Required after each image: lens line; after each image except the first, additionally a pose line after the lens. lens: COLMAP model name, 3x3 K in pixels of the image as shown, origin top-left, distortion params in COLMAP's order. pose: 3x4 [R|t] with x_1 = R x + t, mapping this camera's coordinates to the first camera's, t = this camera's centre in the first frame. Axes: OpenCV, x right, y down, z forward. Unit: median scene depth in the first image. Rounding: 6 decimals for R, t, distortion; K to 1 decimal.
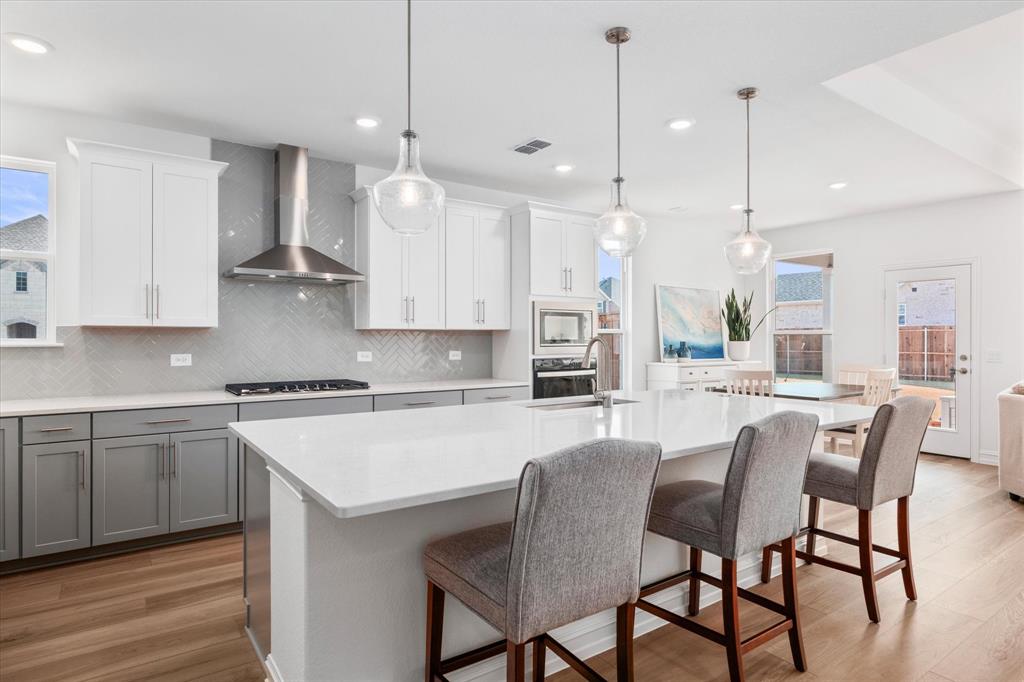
lens RADIAL K [[575.0, 0, 510.0], [0, 575.0, 338.3], [0, 0, 1]] dist [0.001354, 0.001581]
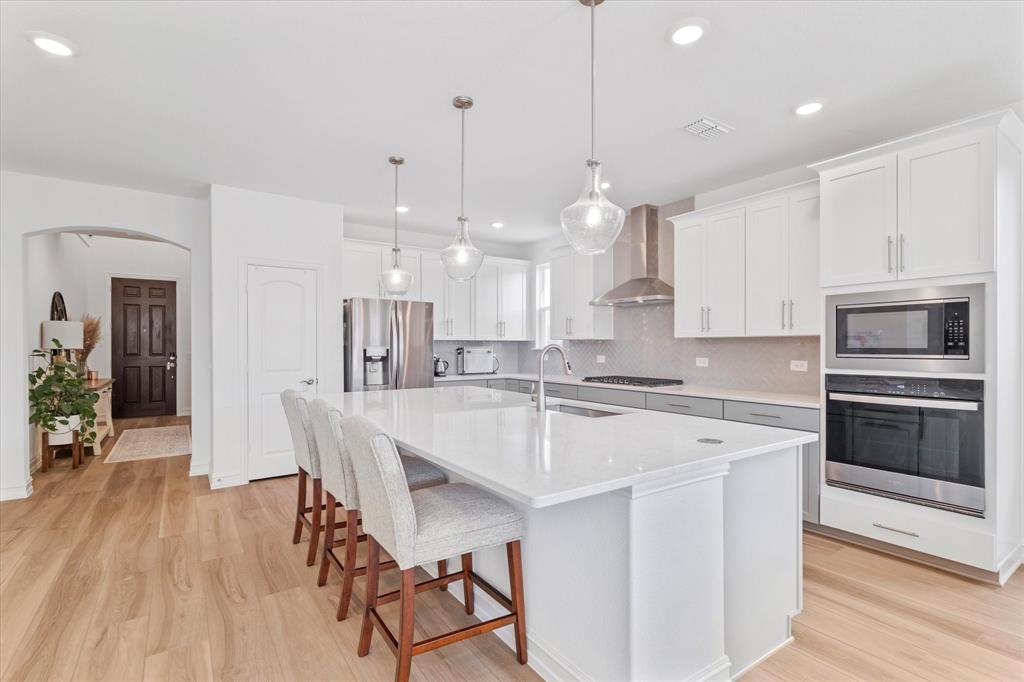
lens RADIAL K [[477.8, 0, 509.7], [0, 477.8, 344.4], [0, 0, 1]] dist [-0.001844, 0.000146]
pose [[-0.011601, -0.003092, -0.999928, 0.631243], [-0.000288, 0.999995, -0.003089, -0.000059], [0.999933, 0.000253, -0.011602, 0.576249]]
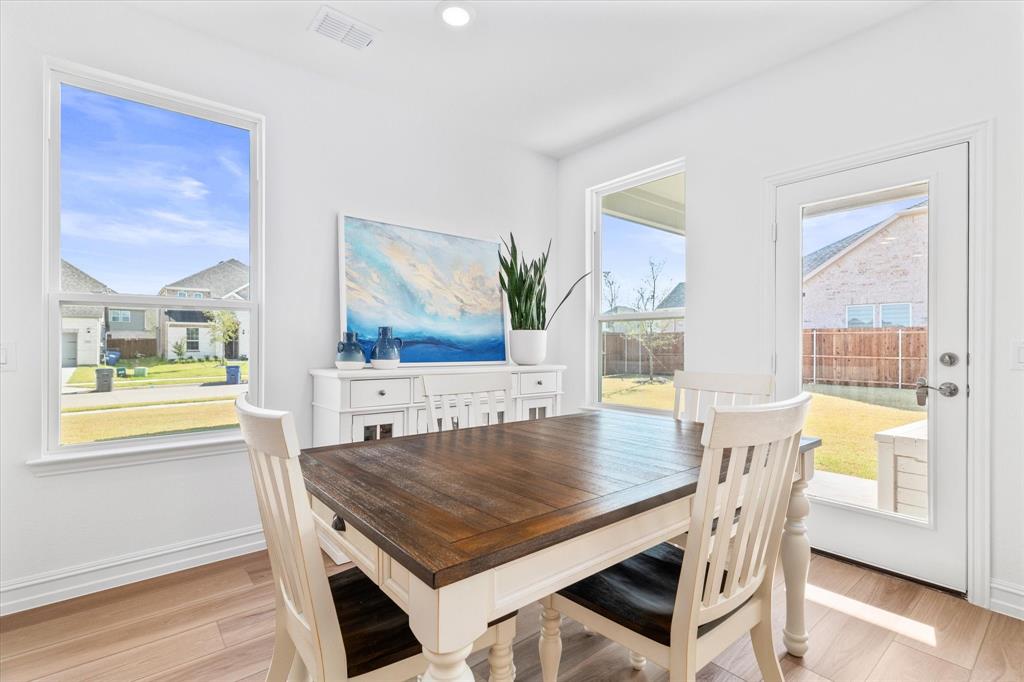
lens RADIAL K [[477.8, 0, 509.7], [0, 477.8, 344.4], [0, 0, 1]] dist [-0.001844, 0.000146]
pose [[0.997575, 0.001751, 0.069577, 0.482091], [-0.001686, 0.999998, -0.000986, 0.026491], [-0.069579, 0.000867, 0.997576, 0.742133]]
